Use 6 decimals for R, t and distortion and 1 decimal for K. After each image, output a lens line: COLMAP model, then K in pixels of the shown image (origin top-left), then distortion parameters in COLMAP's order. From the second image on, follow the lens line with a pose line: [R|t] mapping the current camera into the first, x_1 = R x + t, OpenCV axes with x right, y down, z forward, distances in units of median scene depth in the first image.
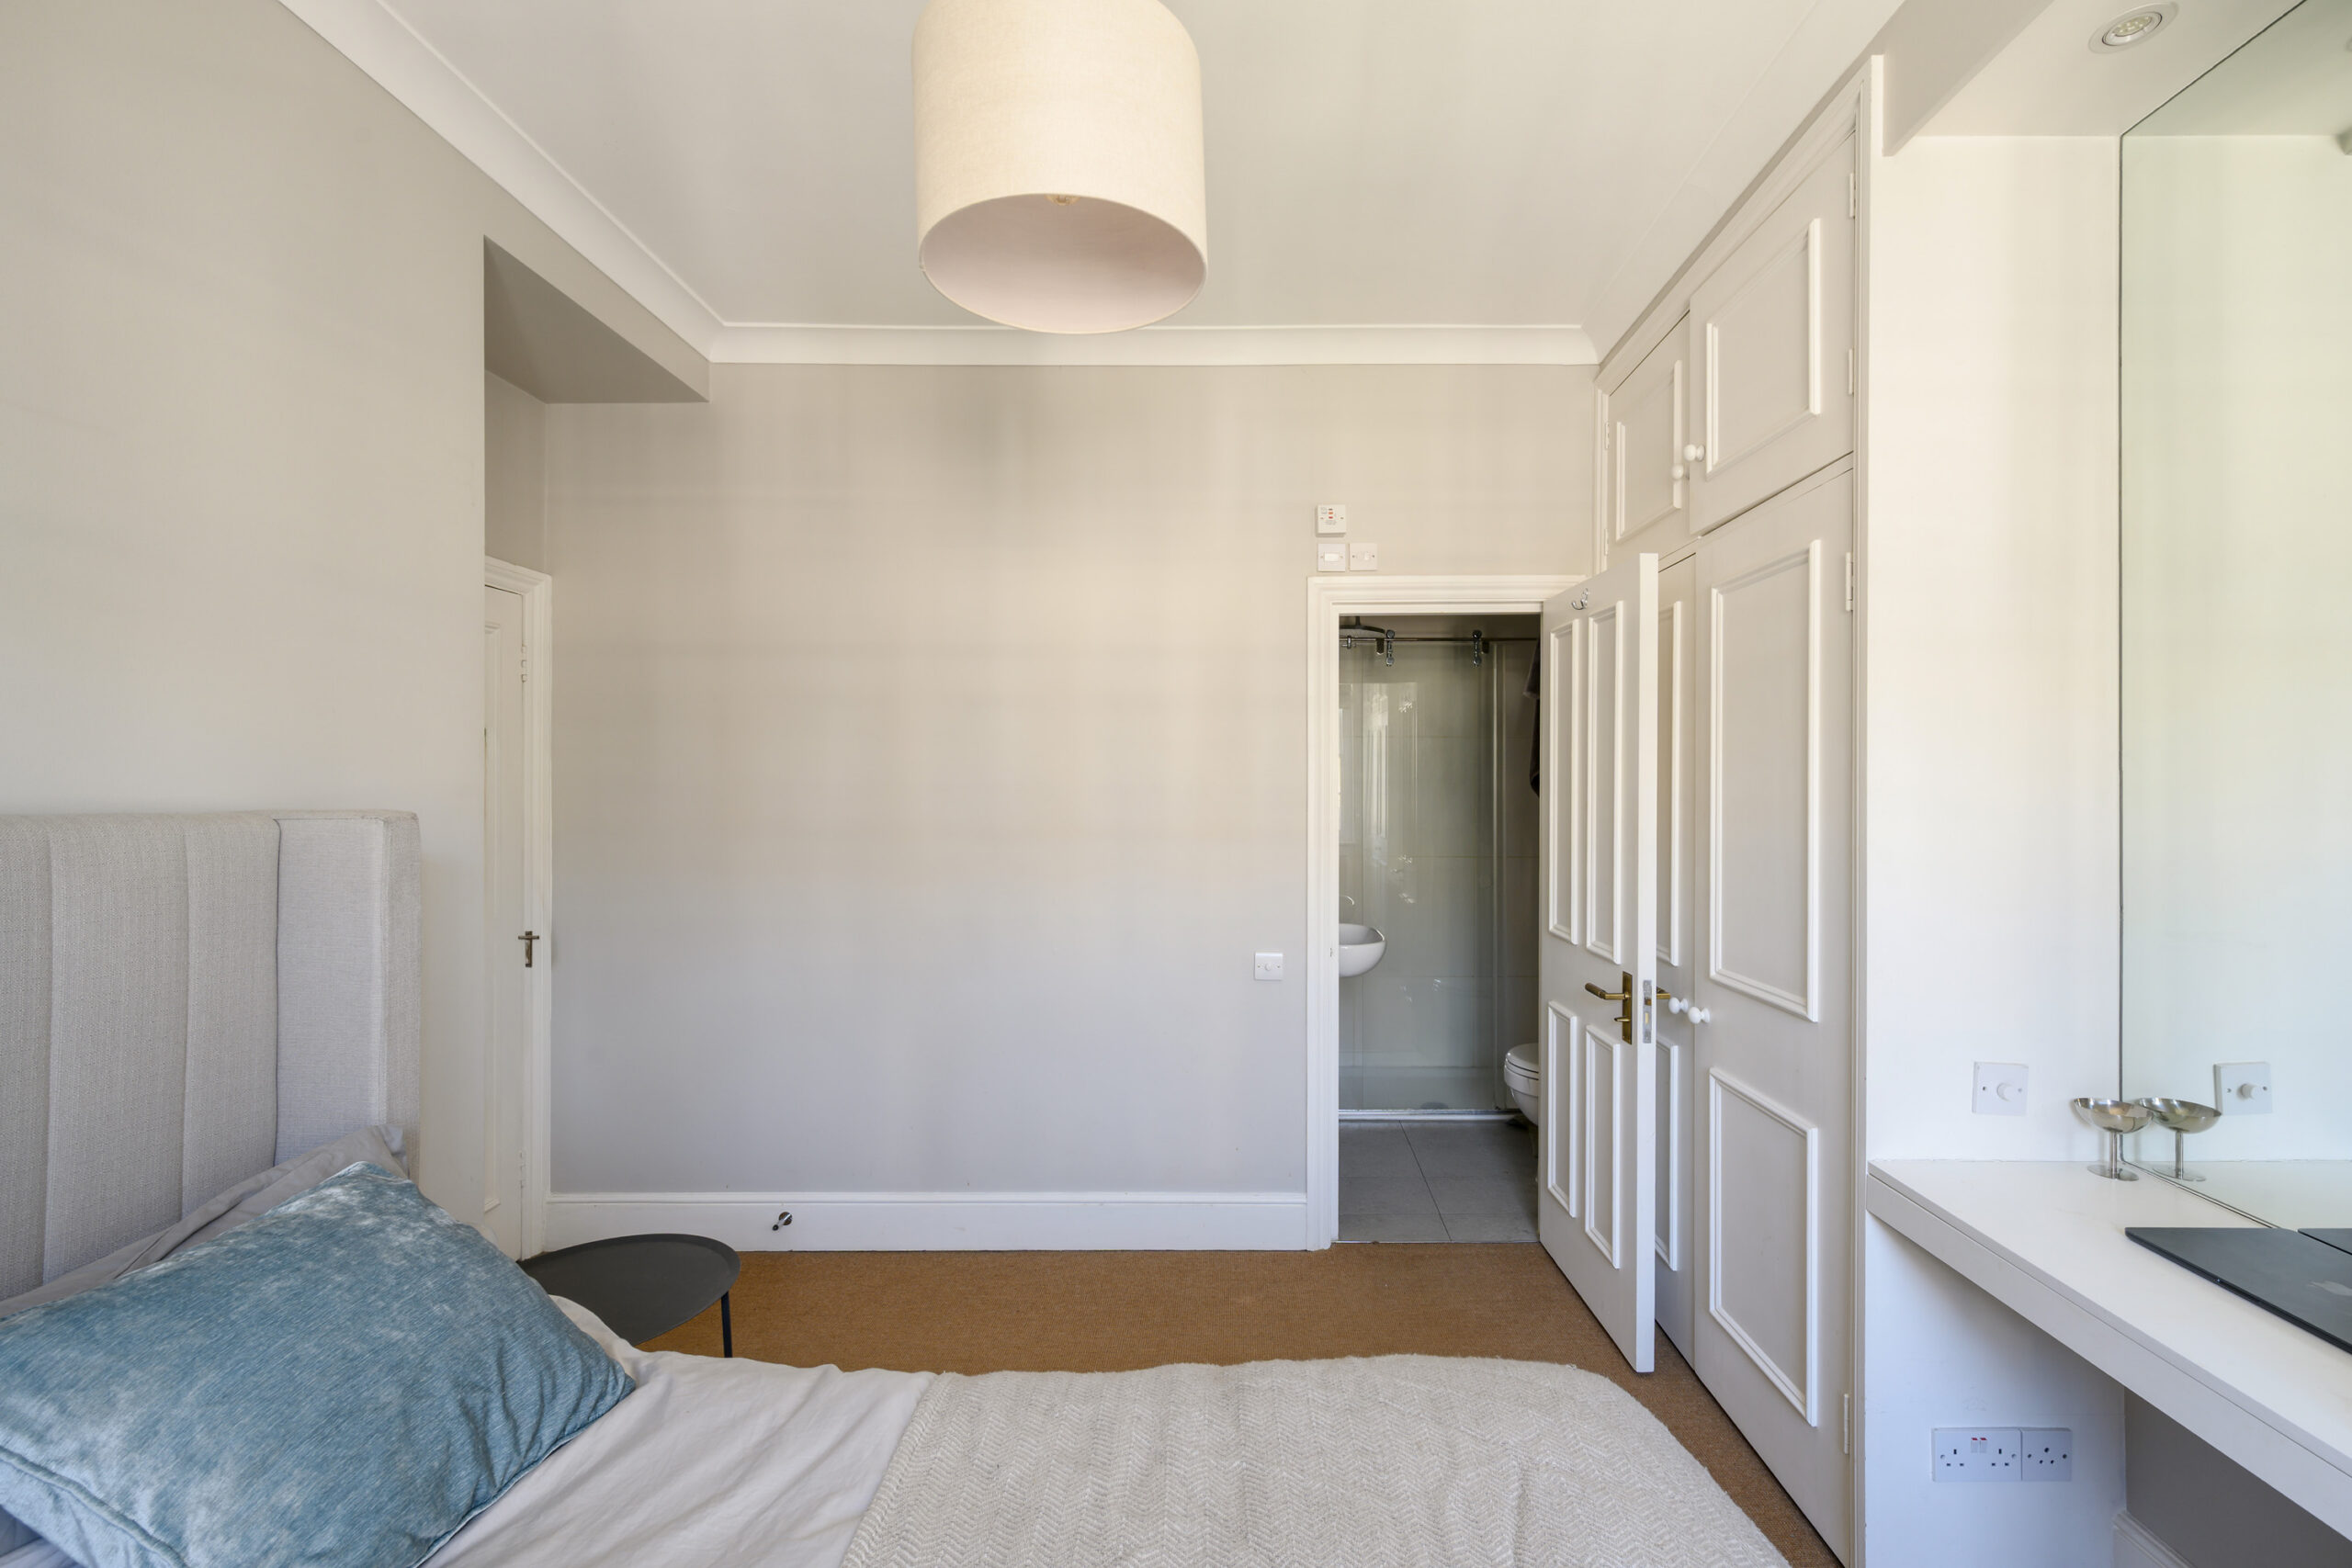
lens RADIAL K [[1030.8, 0, 1176.0], [0, 1030.8, 784.0], [0, 0, 1]] dist [0.000043, 0.000003]
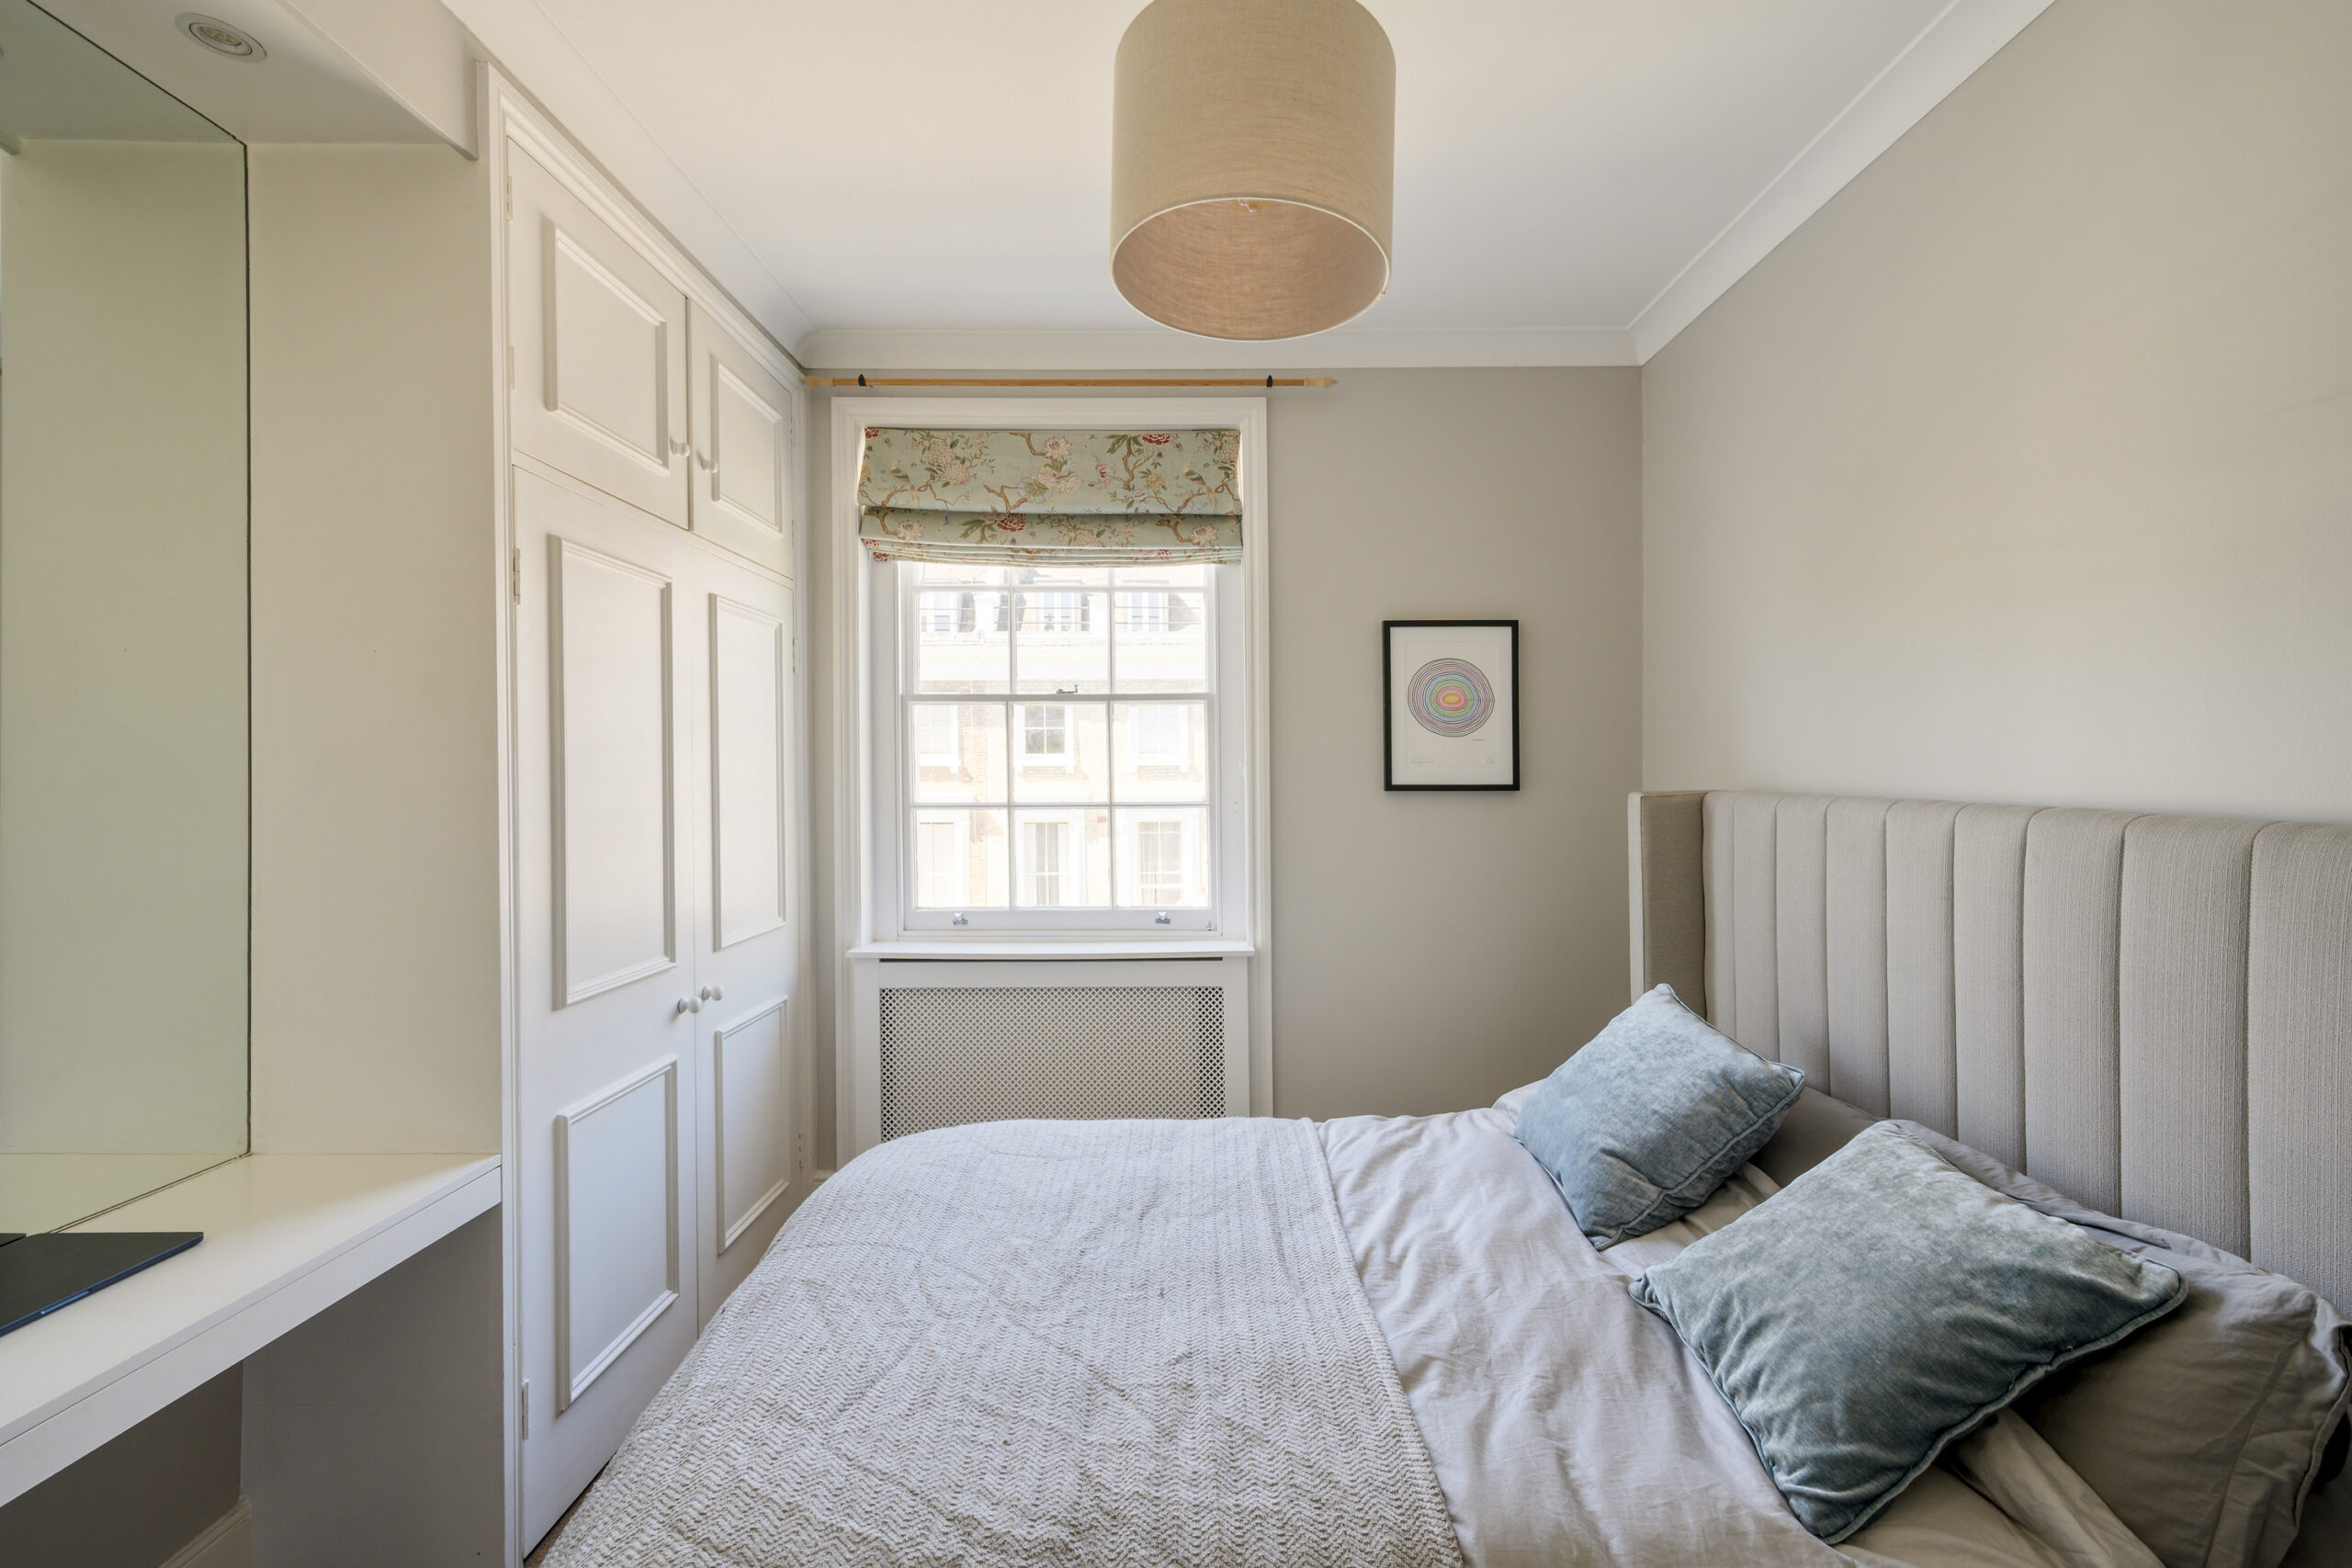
lens RADIAL K [[1030.8, 0, 1176.0], [0, 1030.8, 784.0], [0, 0, 1]] dist [0.000043, 0.000003]
pose [[-0.999636, -0.000891, -0.026976, 0.003508], [-0.001016, 0.999989, 0.004628, -0.013236], [0.026972, 0.004653, -0.999625, 2.029104]]
